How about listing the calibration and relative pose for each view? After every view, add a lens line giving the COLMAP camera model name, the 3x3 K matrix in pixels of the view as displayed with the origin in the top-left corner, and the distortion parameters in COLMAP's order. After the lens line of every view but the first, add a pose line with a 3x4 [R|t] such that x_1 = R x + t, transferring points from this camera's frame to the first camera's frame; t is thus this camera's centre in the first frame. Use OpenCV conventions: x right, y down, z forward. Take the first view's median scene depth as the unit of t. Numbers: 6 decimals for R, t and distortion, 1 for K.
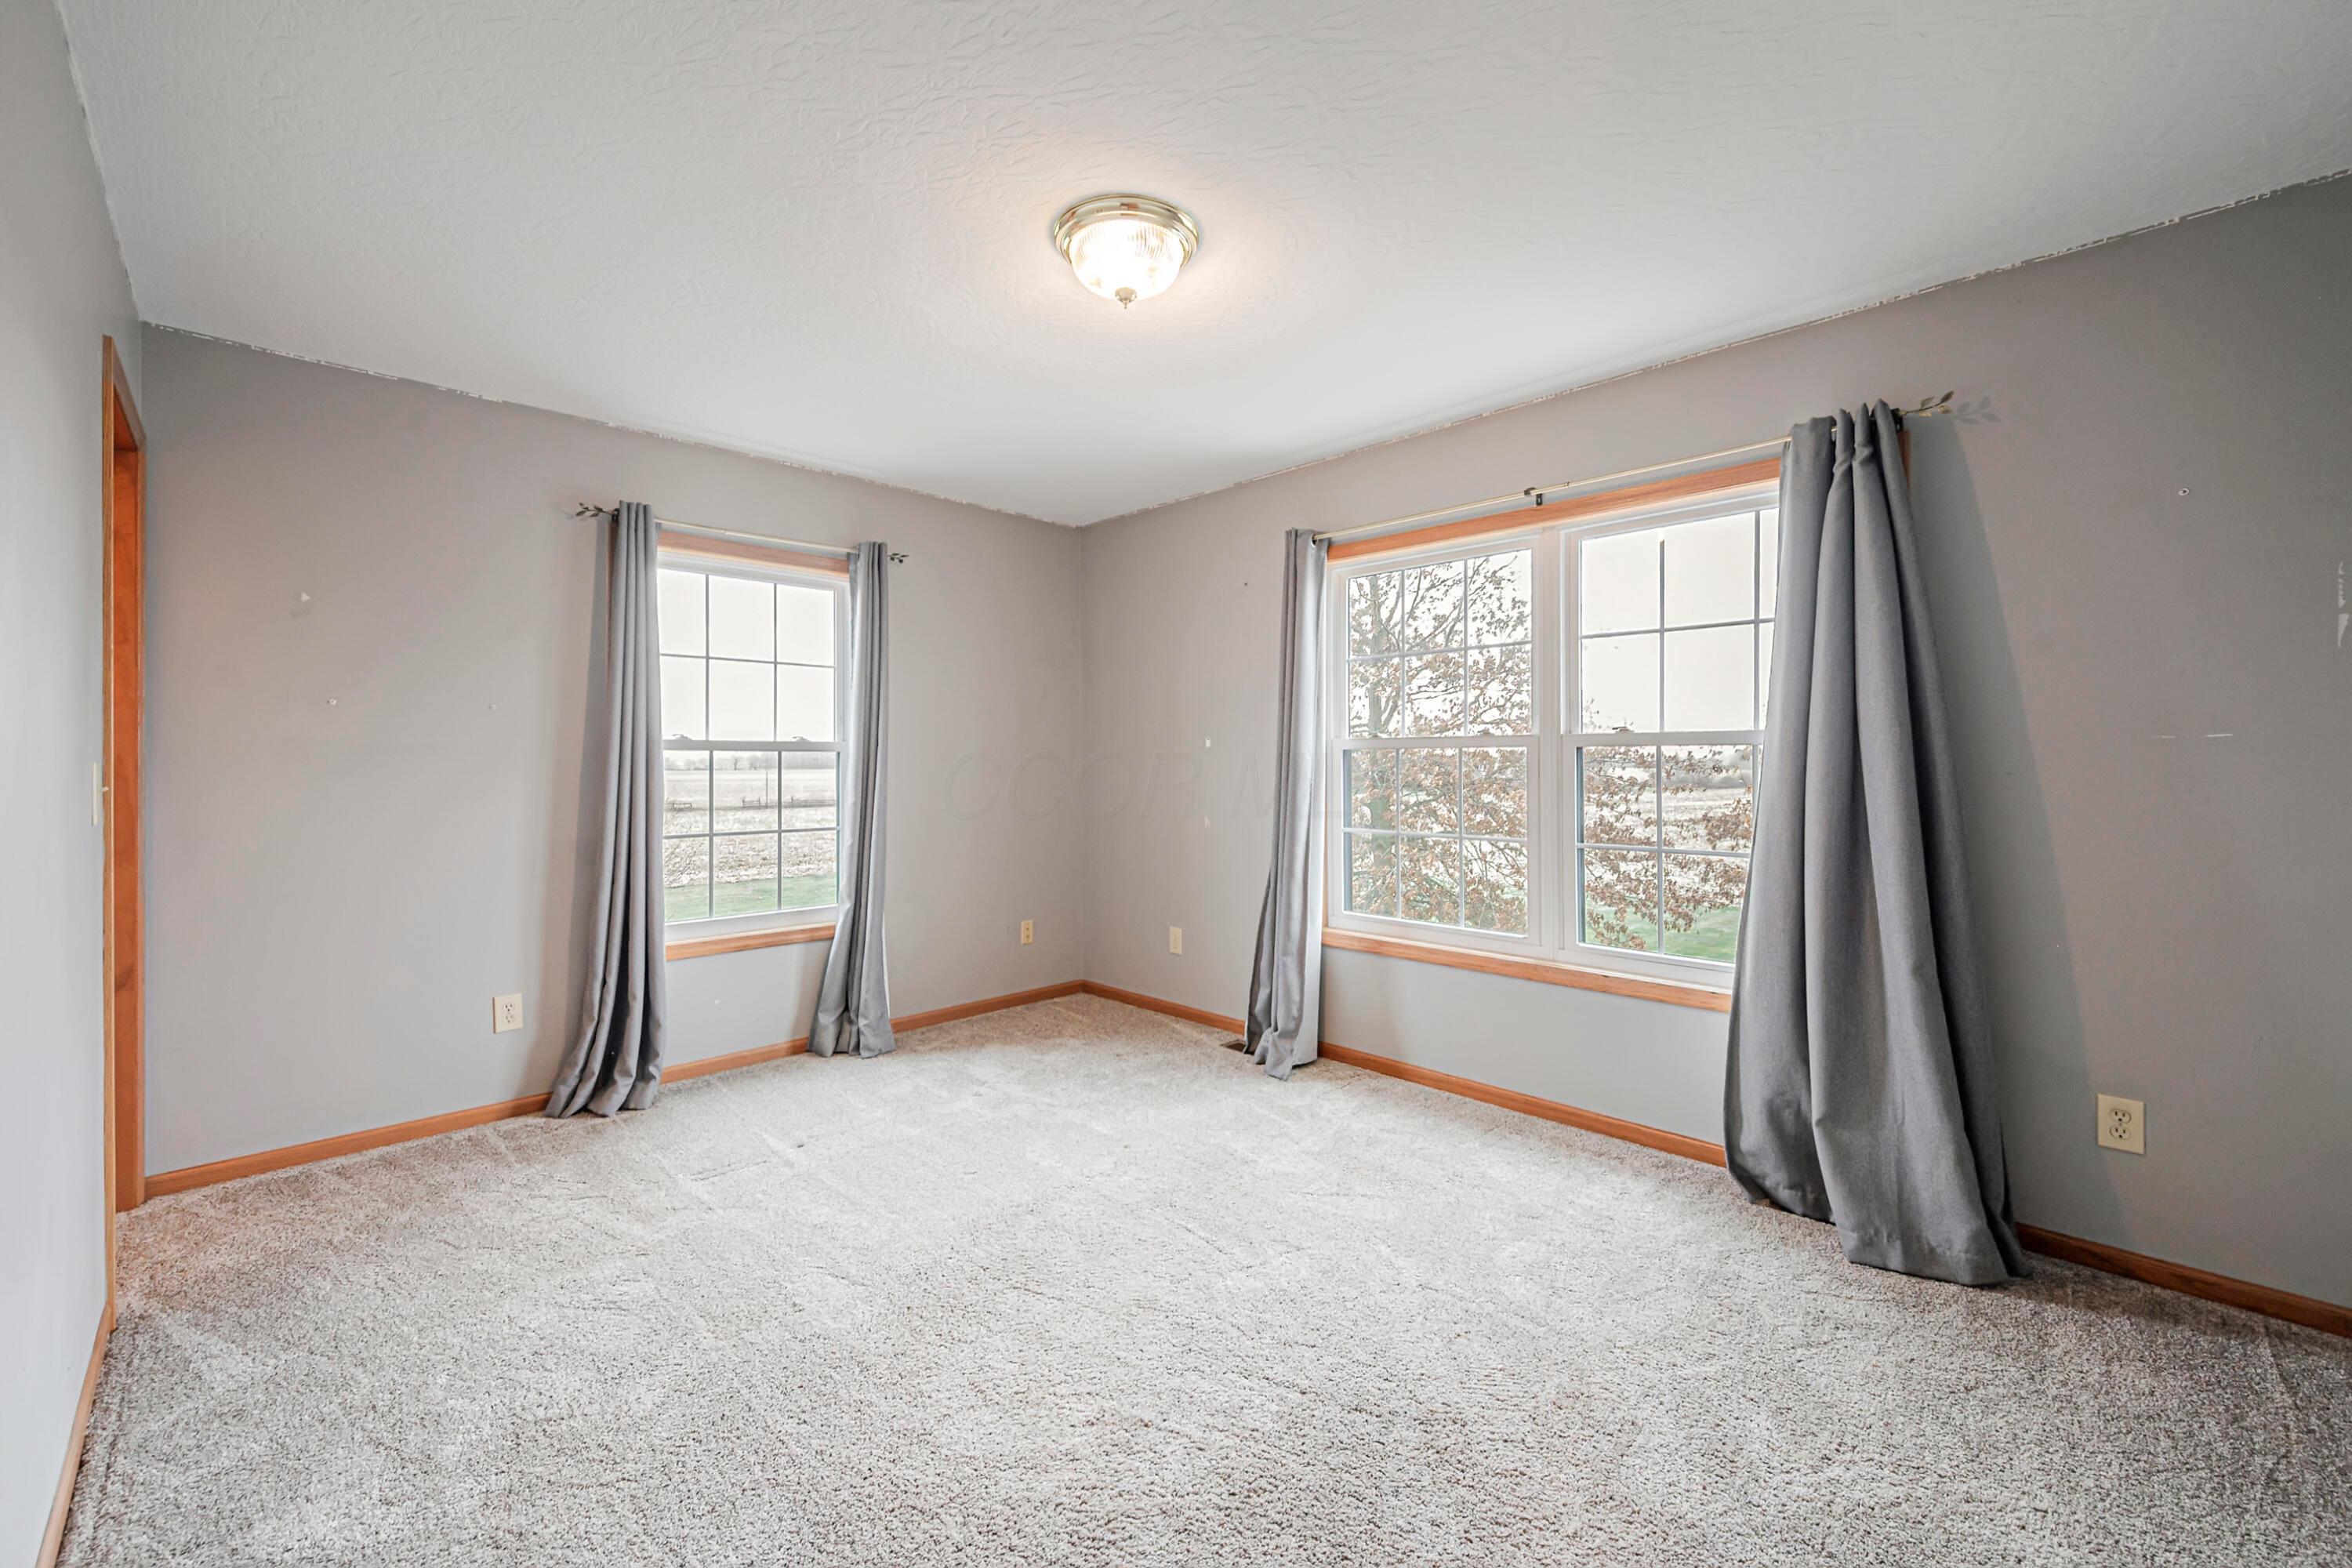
lens RADIAL K [[946.7, 0, 1181.5], [0, 946.7, 766.1], [0, 0, 1]] dist [0.000937, 0.000235]
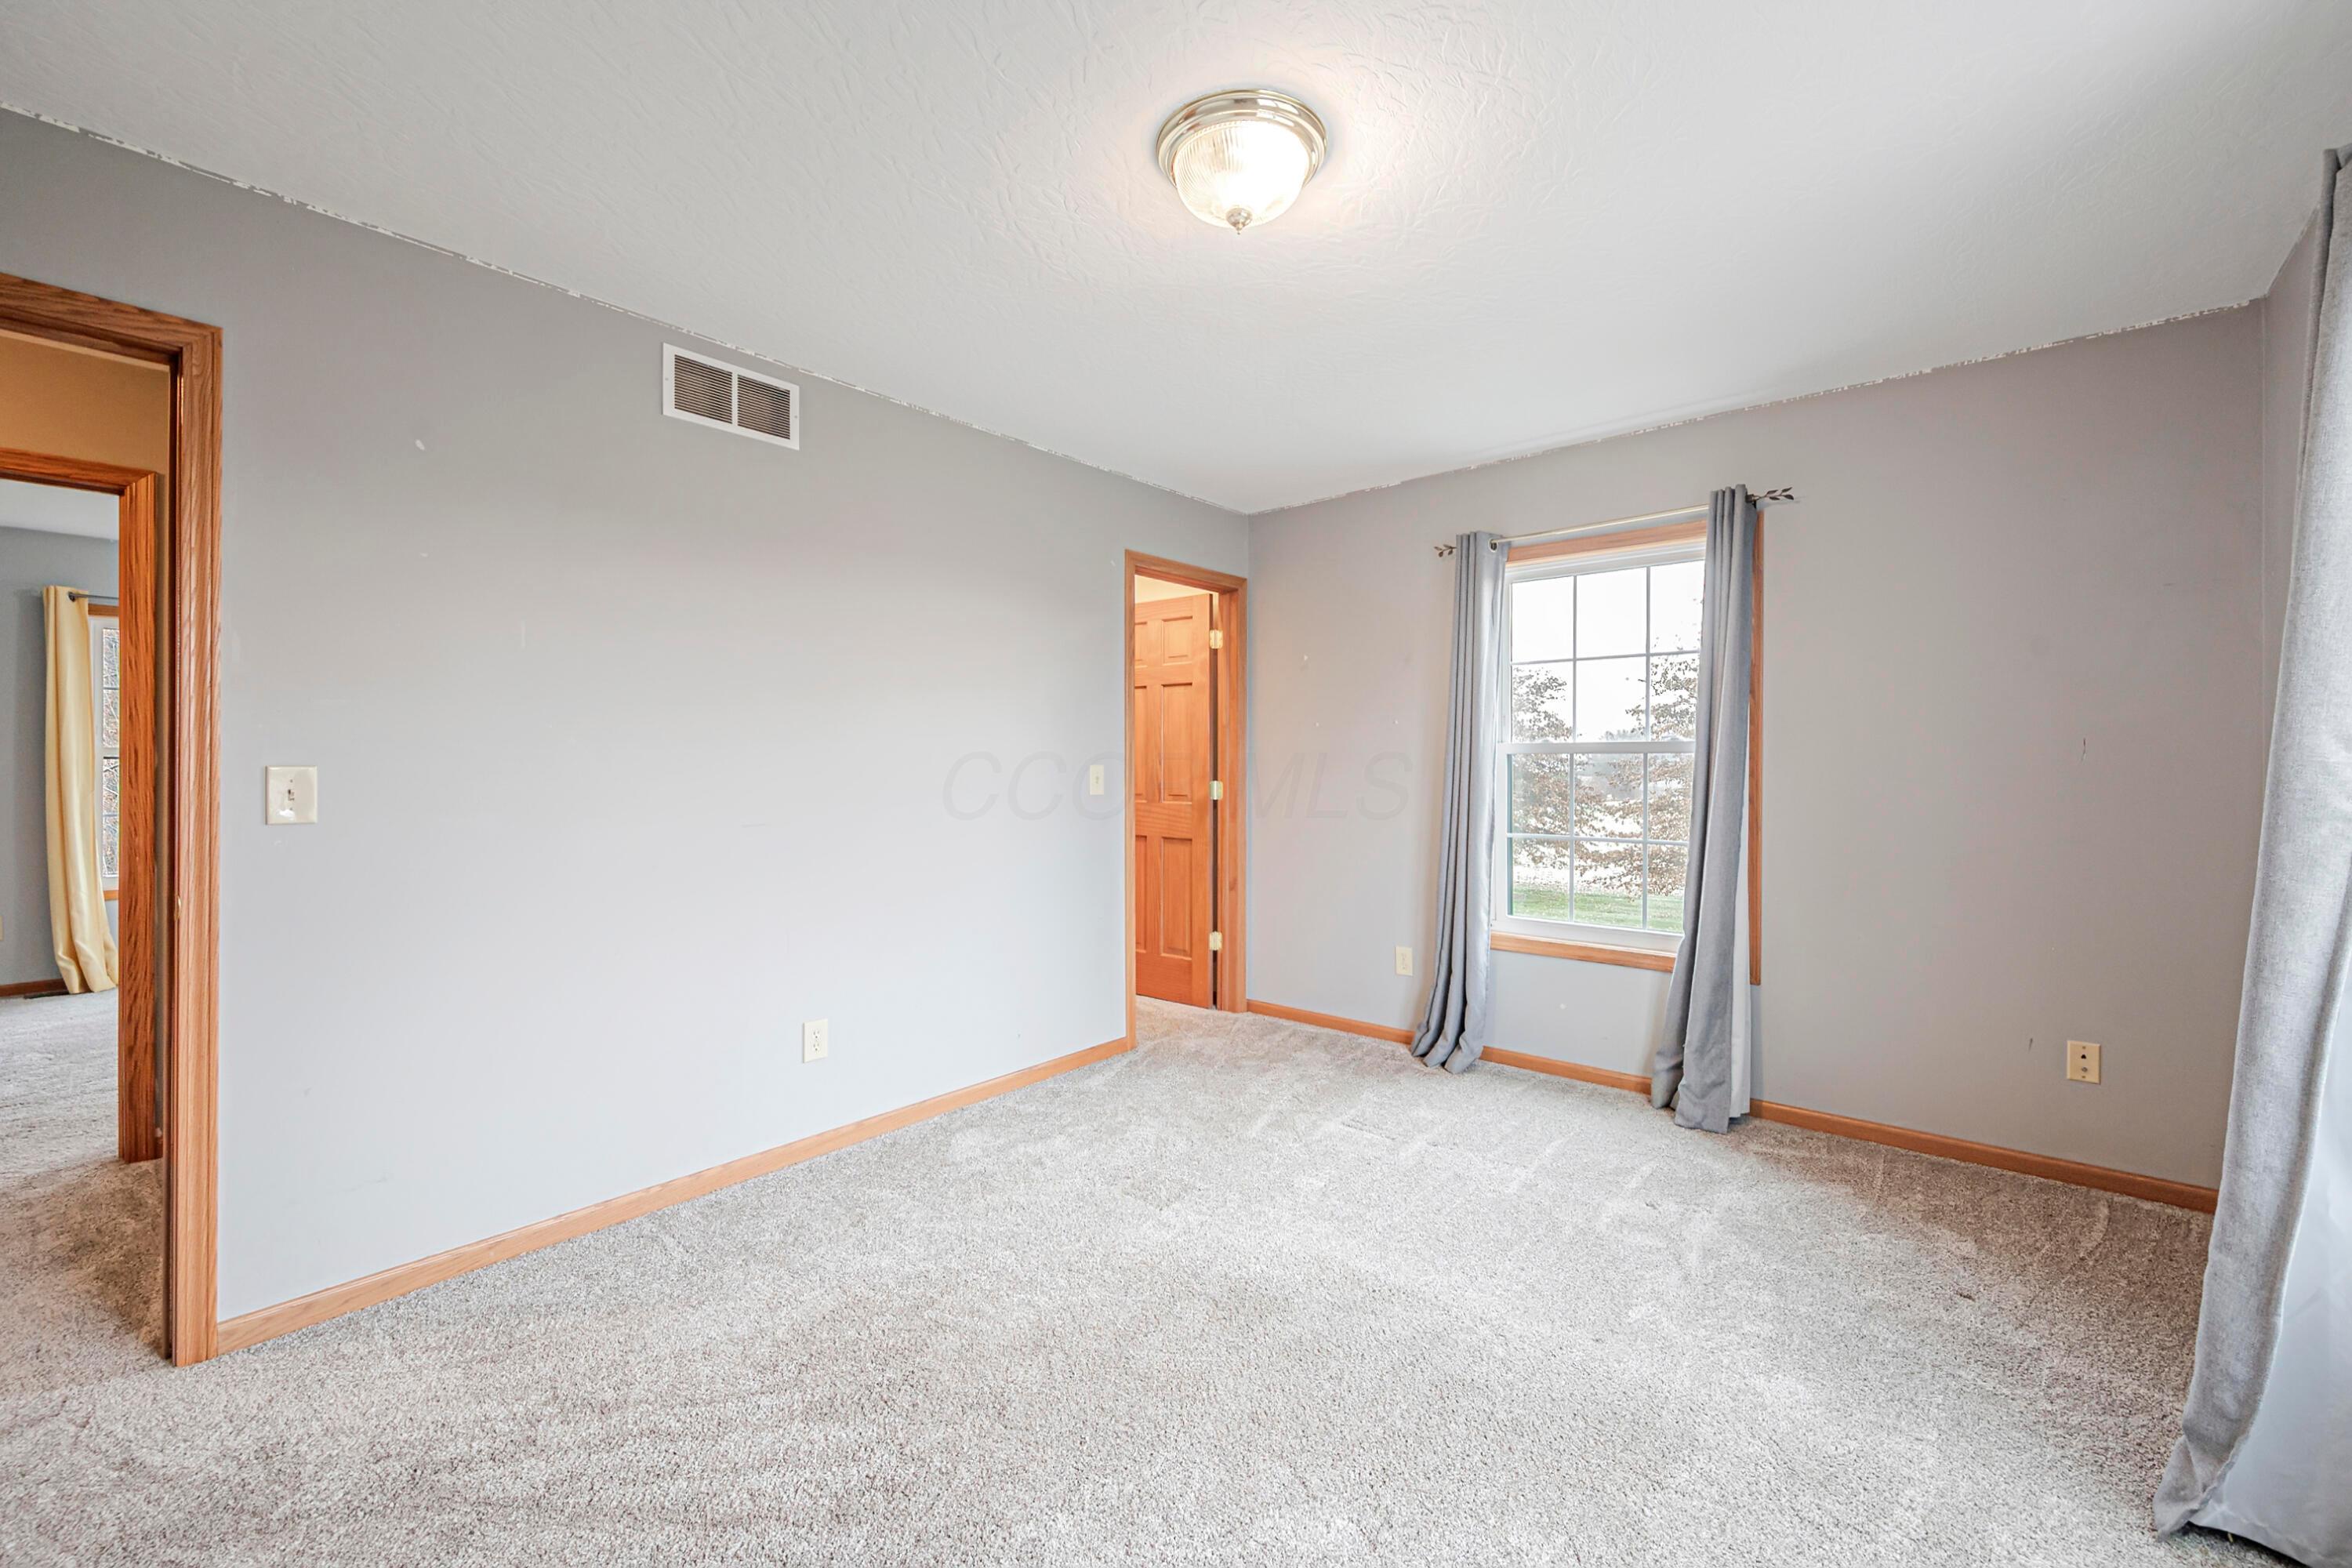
lens RADIAL K [[946.7, 0, 1181.5], [0, 946.7, 766.1], [0, 0, 1]] dist [0.000937, 0.000235]
pose [[0.085812, 0.004450, -0.996301, 0.511880], [-0.003443, 0.999985, 0.004170, -0.005894], [0.996305, 0.003072, 0.085826, 0.570237]]
